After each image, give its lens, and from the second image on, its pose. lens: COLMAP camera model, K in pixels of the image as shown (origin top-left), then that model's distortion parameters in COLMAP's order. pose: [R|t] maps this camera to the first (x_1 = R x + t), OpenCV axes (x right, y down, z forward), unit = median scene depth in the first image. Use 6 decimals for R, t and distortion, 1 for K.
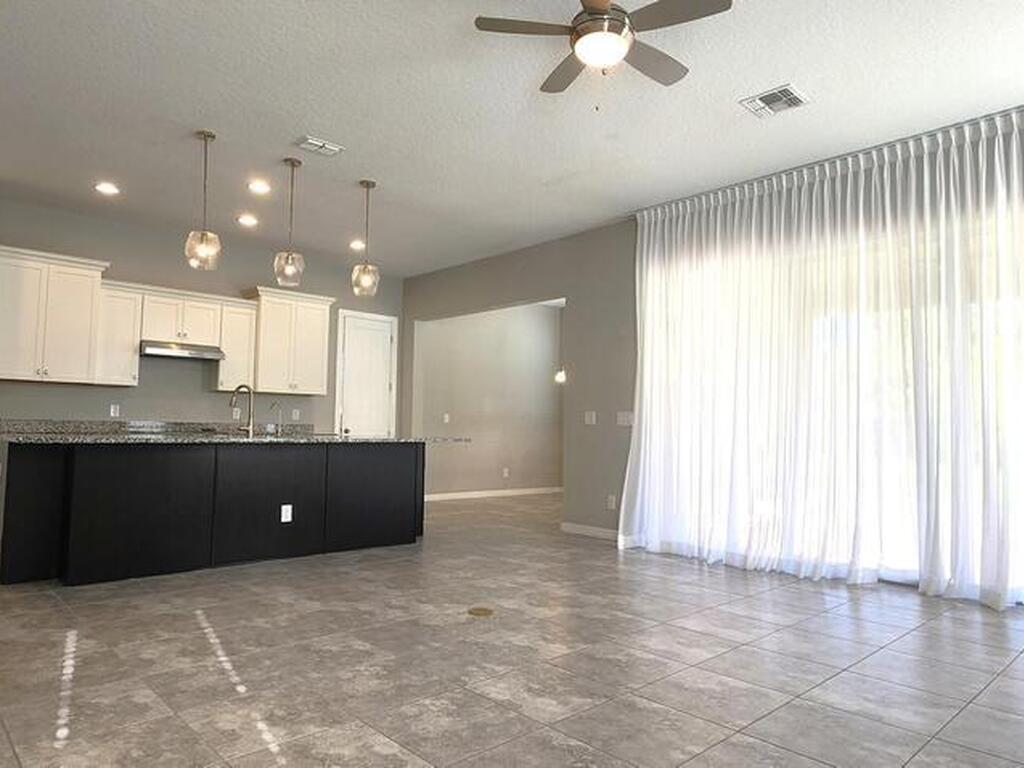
lens RADIAL K [[677.2, 0, 512.0], [0, 677.2, 384.0], [0, 0, 1]] dist [0.001653, -0.002665]
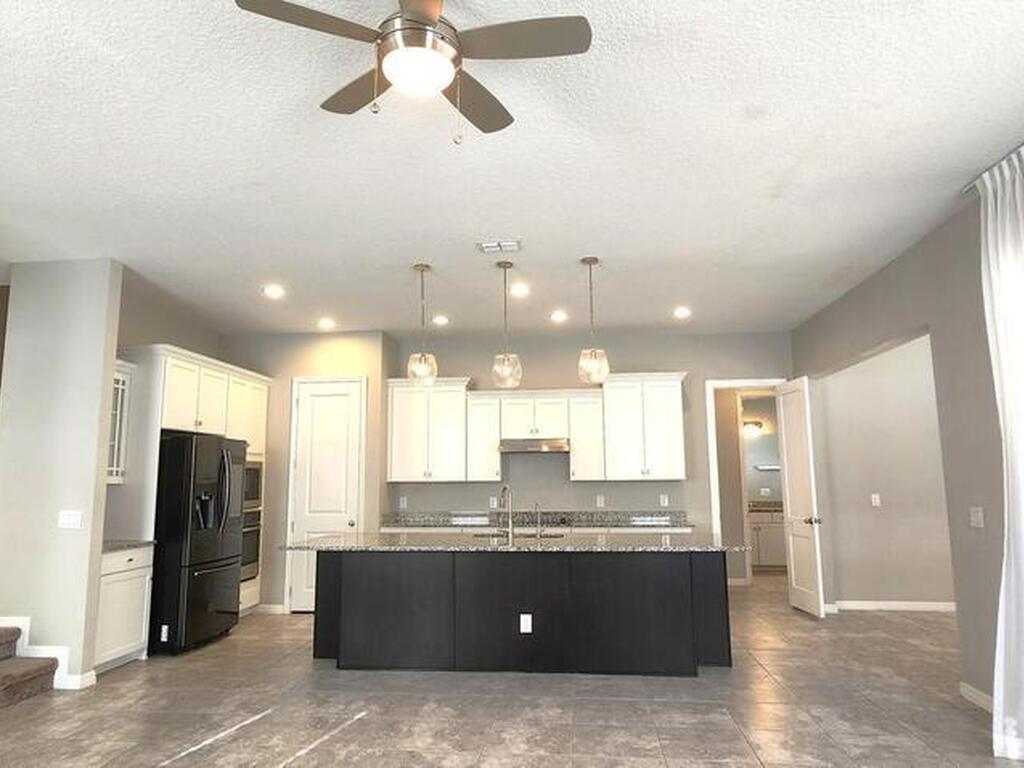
lens RADIAL K [[677.2, 0, 512.0], [0, 677.2, 384.0], [0, 0, 1]] dist [0.001653, -0.002665]
pose [[0.654452, -0.127701, -0.745242, 0.316298], [0.067176, 0.991557, -0.110917, -0.030131], [0.753114, 0.022527, 0.657505, 0.271096]]
